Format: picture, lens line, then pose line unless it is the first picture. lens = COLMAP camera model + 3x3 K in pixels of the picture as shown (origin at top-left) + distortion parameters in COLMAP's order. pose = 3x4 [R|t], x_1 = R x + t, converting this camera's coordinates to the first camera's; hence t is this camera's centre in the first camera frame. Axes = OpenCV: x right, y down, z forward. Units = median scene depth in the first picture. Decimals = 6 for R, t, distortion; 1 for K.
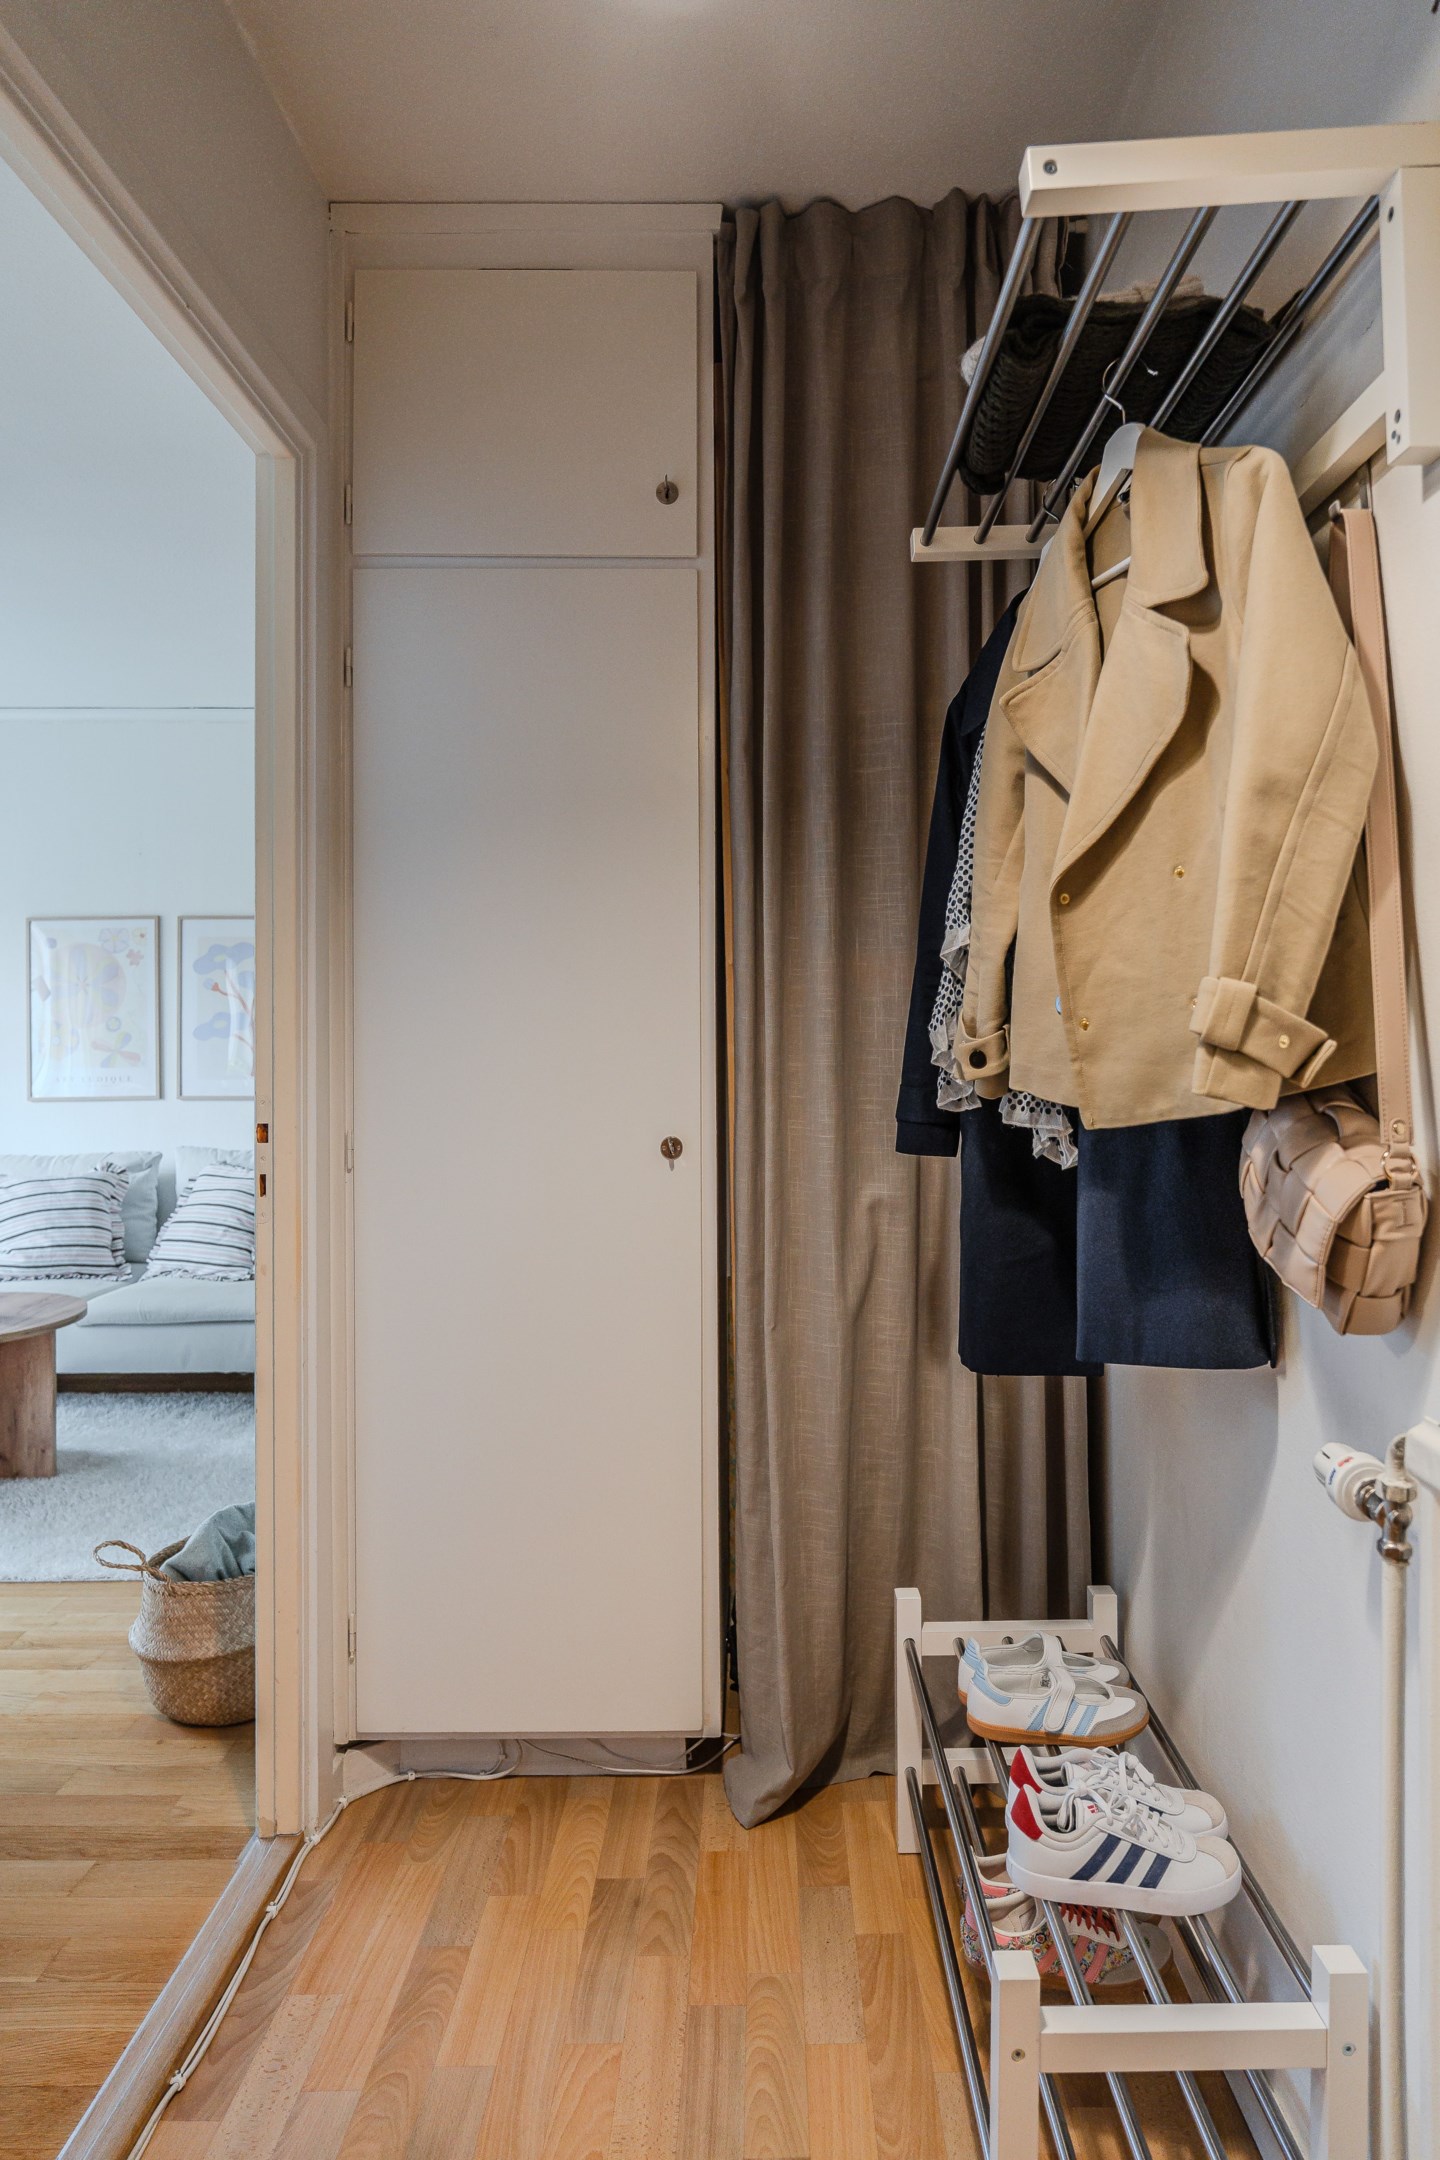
lens RADIAL K [[1297.4, 0, 755.5], [0, 1297.4, 1031.0], [0, 0, 1]] dist [-0.001099, -0.001823]
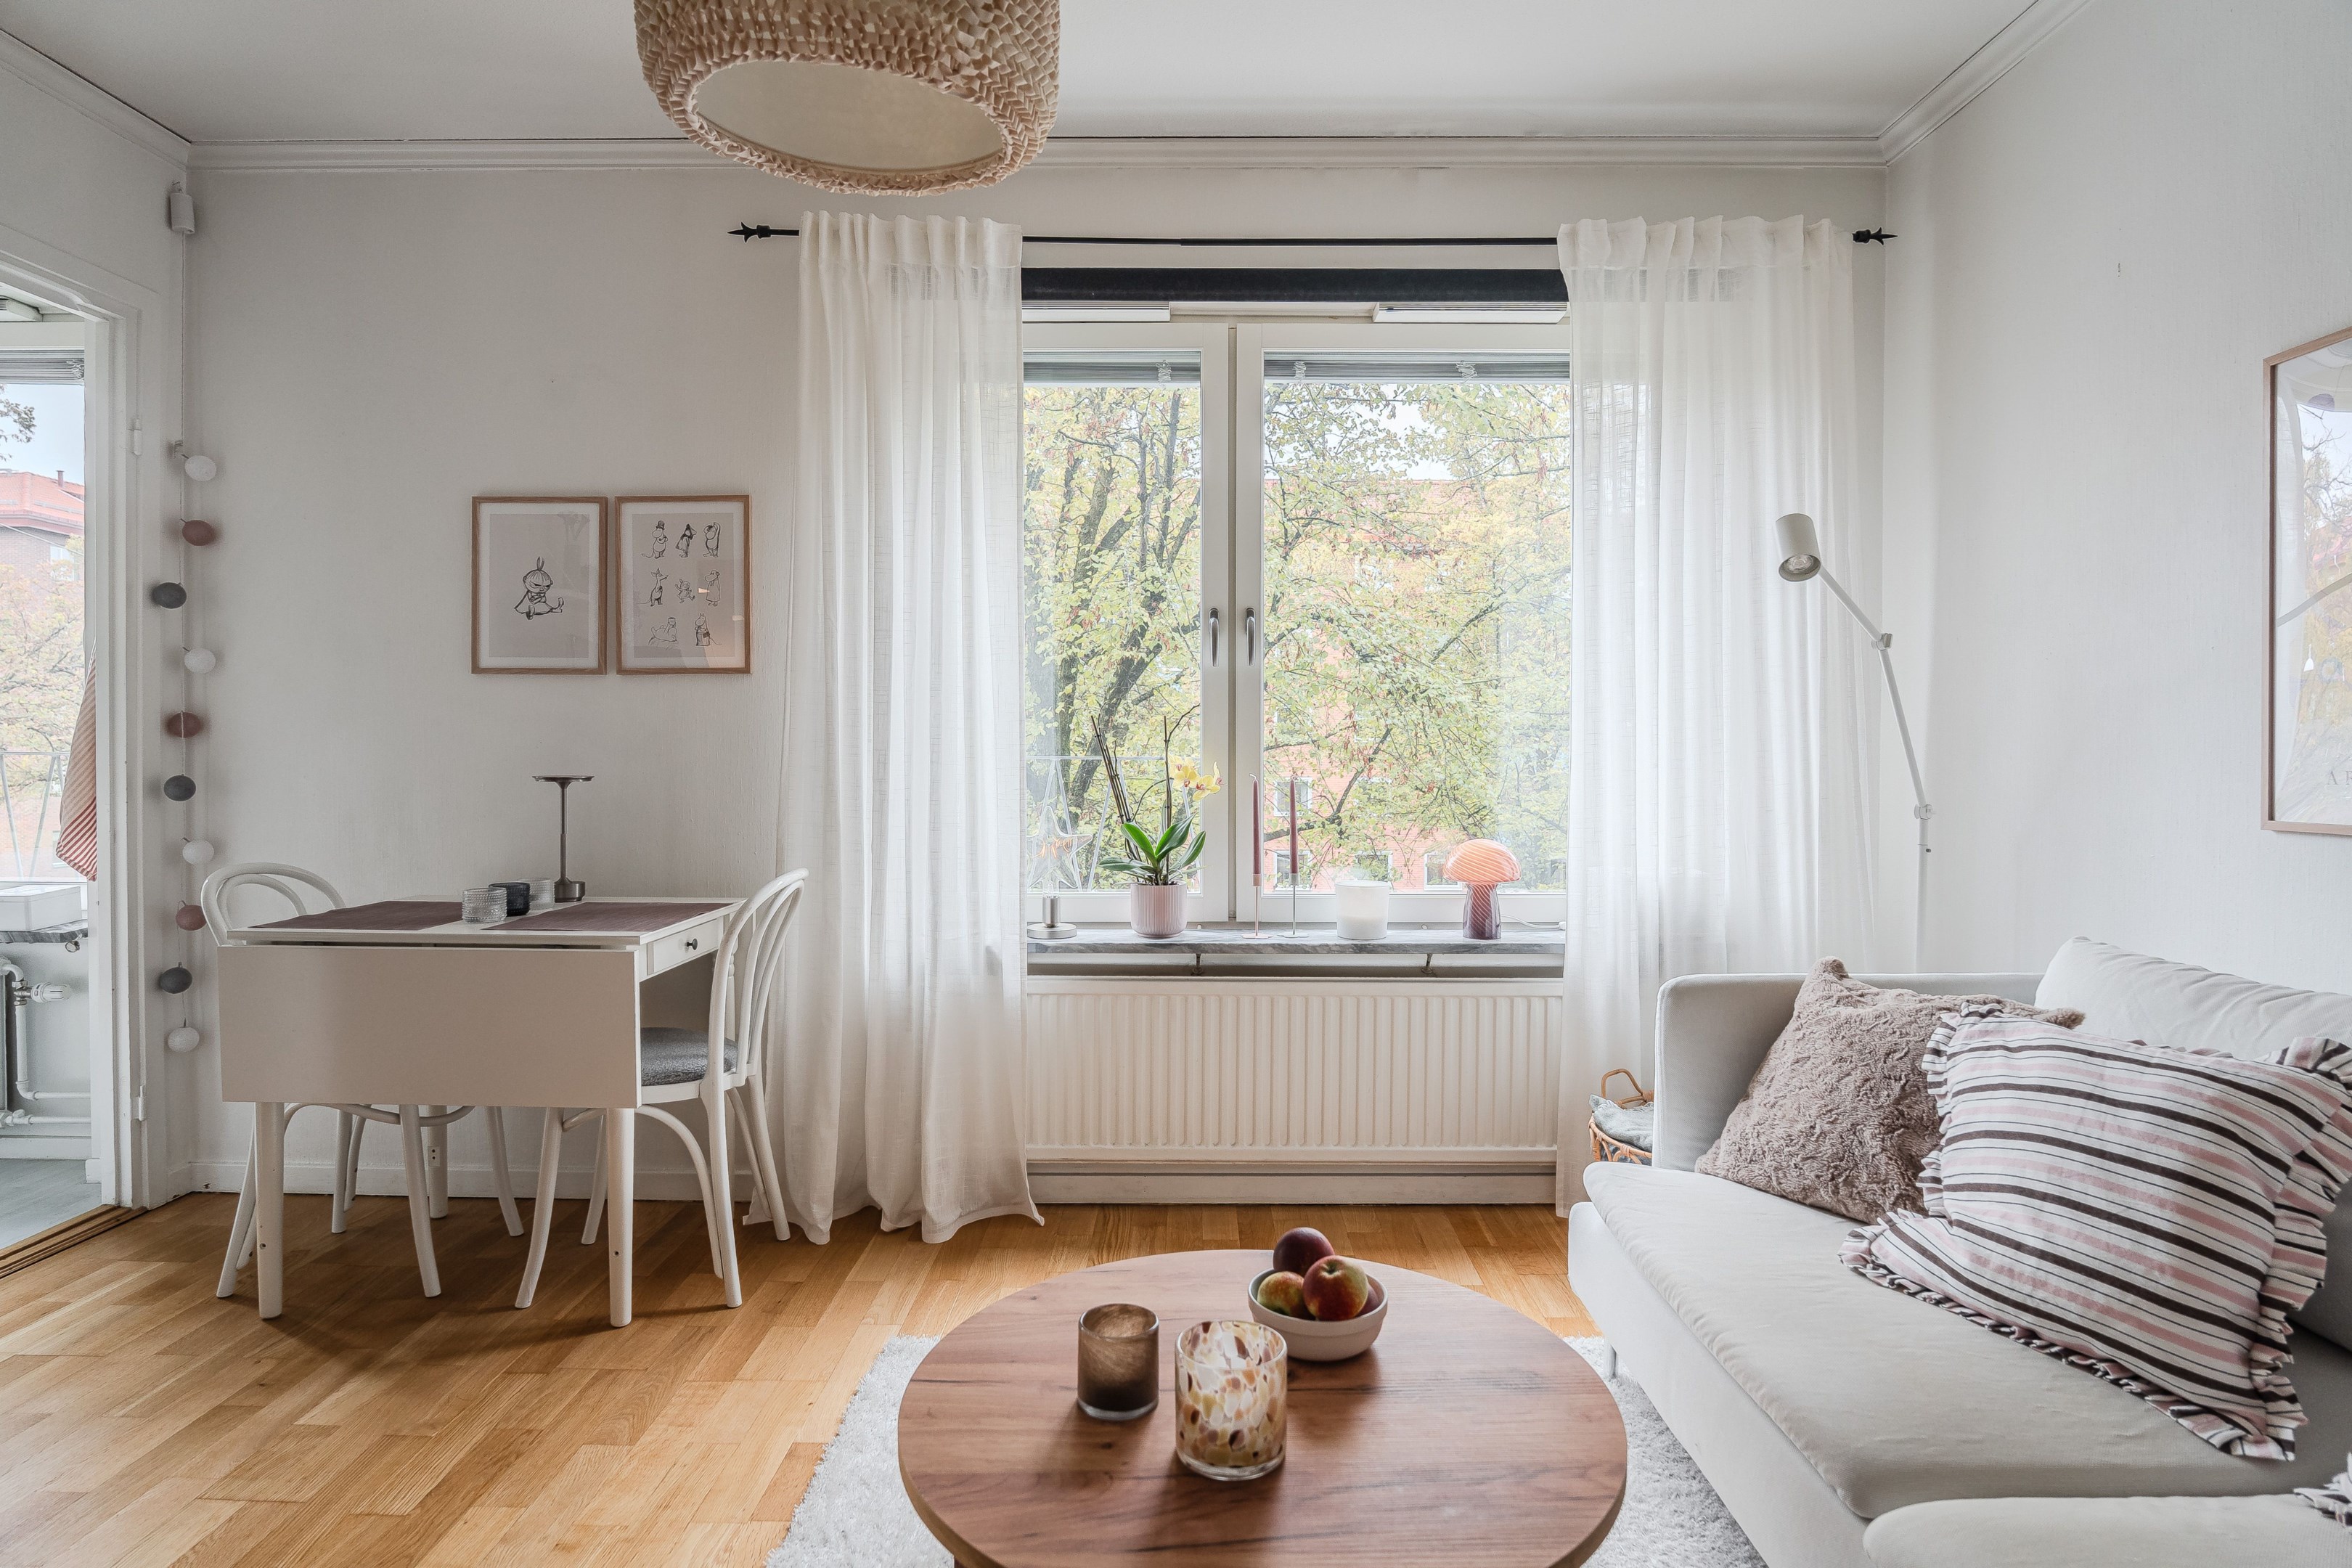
lens RADIAL K [[1292.0, 0, 1172.6], [0, 1292.0, 751.0], [0, 0, 1]] dist [-0.022791, 0.001332]
pose [[0.000613, 0.015392, -0.999881, -0.201673], [0.013108, 0.999796, 0.015399, 0.023265], [0.999914, -0.013116, 0.000411, 0.754443]]
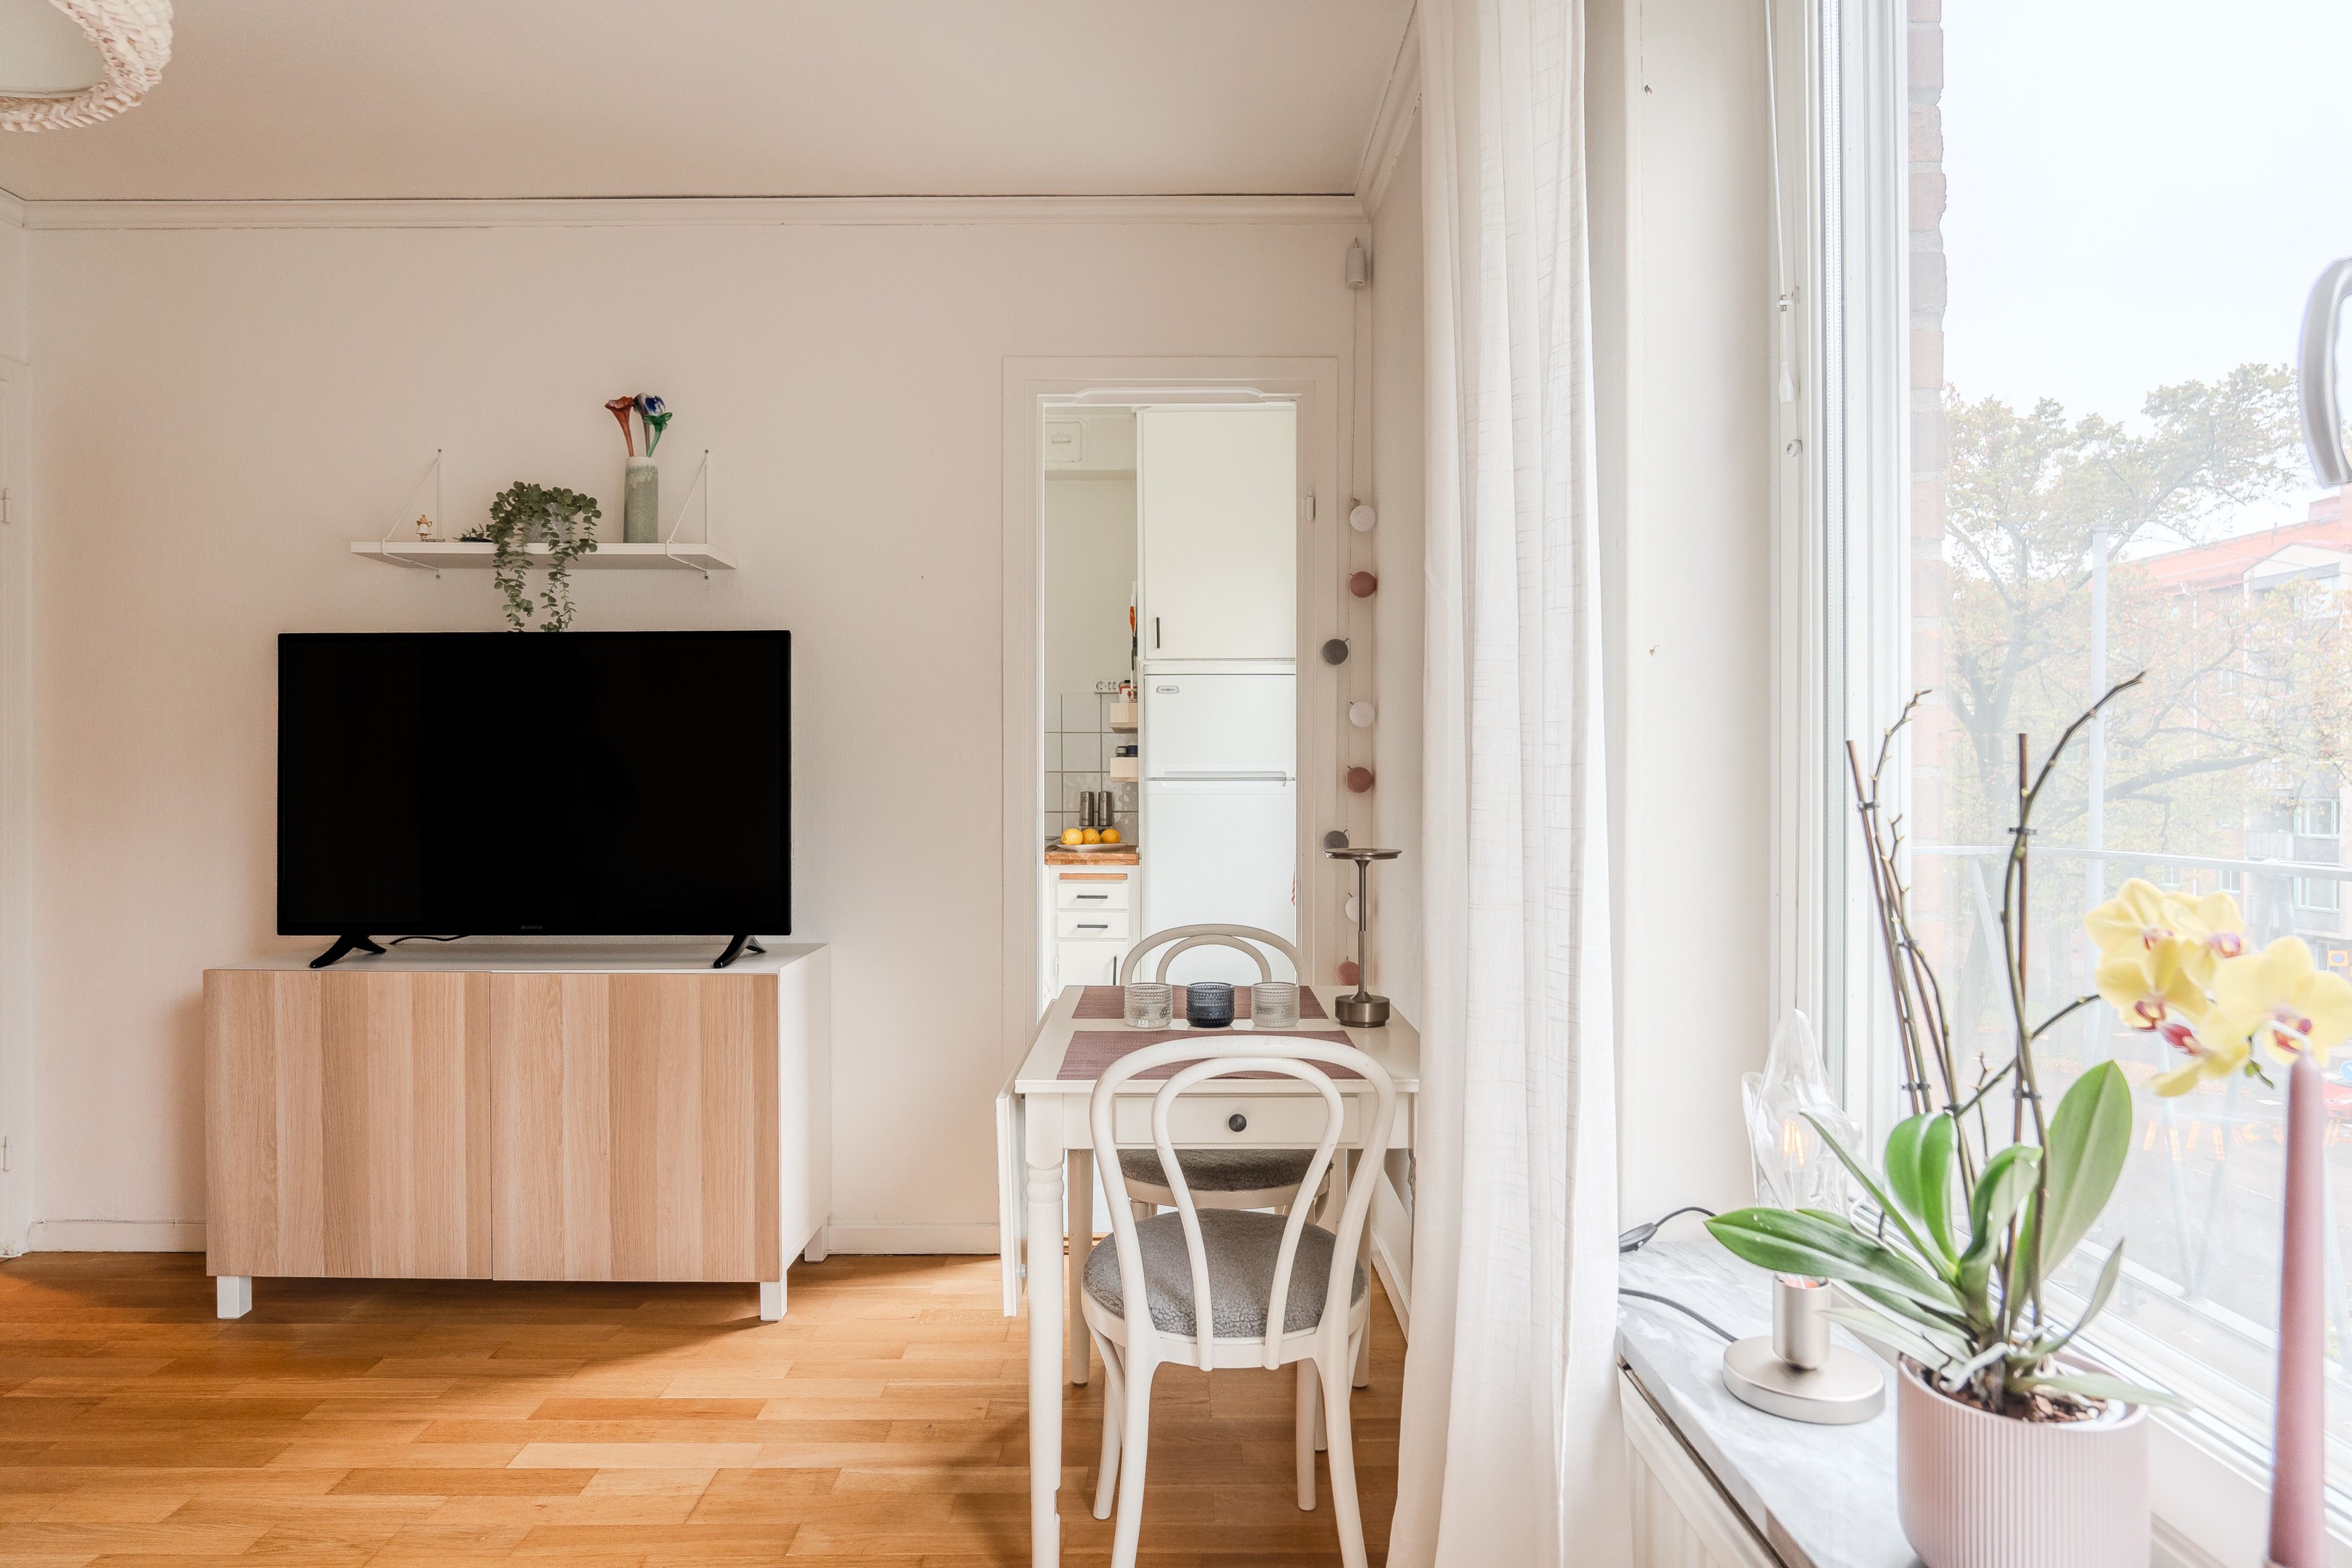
lens RADIAL K [[1325.6, 0, 1172.9], [0, 1325.6, 780.9], [0, 0, 1]] dist [-0.008438, -0.001863]
pose [[-0.999917, 0.006823, -0.010964, -0.768021], [0.006961, 0.999897, -0.012570, 0.021681], [0.010877, -0.012645, -0.999861, 0.925418]]
